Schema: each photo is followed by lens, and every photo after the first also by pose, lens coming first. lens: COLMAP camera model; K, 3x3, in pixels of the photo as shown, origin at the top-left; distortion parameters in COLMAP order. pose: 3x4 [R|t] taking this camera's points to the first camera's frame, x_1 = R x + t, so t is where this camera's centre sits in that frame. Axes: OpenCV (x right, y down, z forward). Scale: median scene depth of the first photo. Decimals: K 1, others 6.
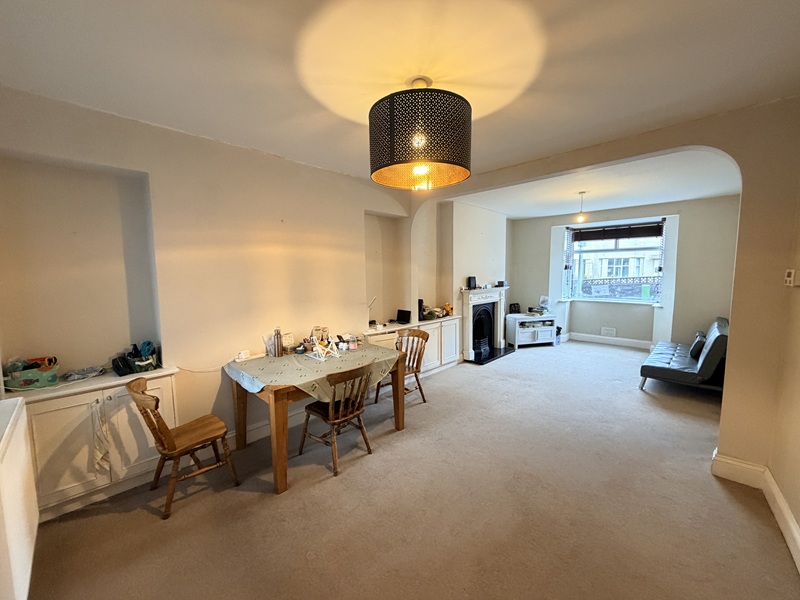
lens RADIAL K [[317.1, 0, 395.6], [0, 317.1, 302.1], [0, 0, 1]] dist [0.001348, -0.000406]
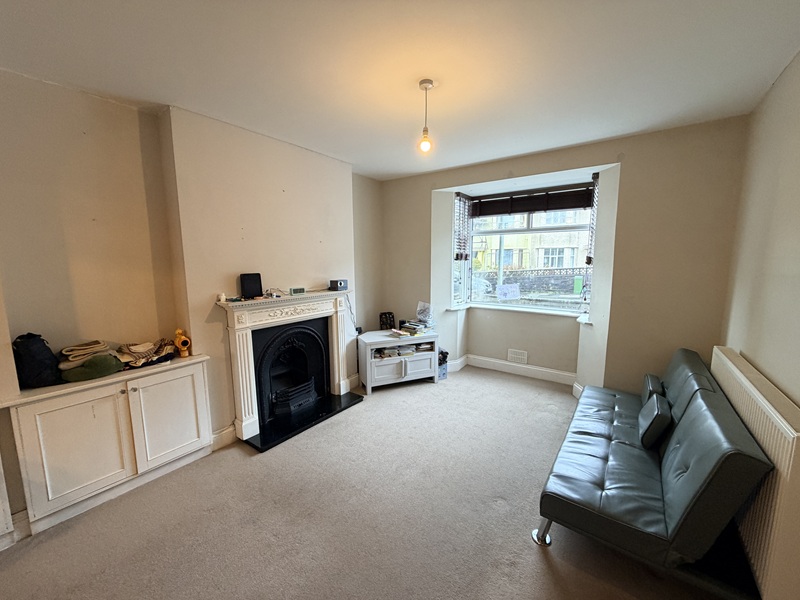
lens RADIAL K [[317.1, 0, 395.6], [0, 317.1, 302.1], [0, 0, 1]] dist [0.001348, -0.000406]
pose [[0.990429, -0.012757, 0.137429, 0.347091], [0.008056, 0.999365, 0.034708, -0.044049], [-0.137784, -0.033269, 0.989903, 0.406117]]
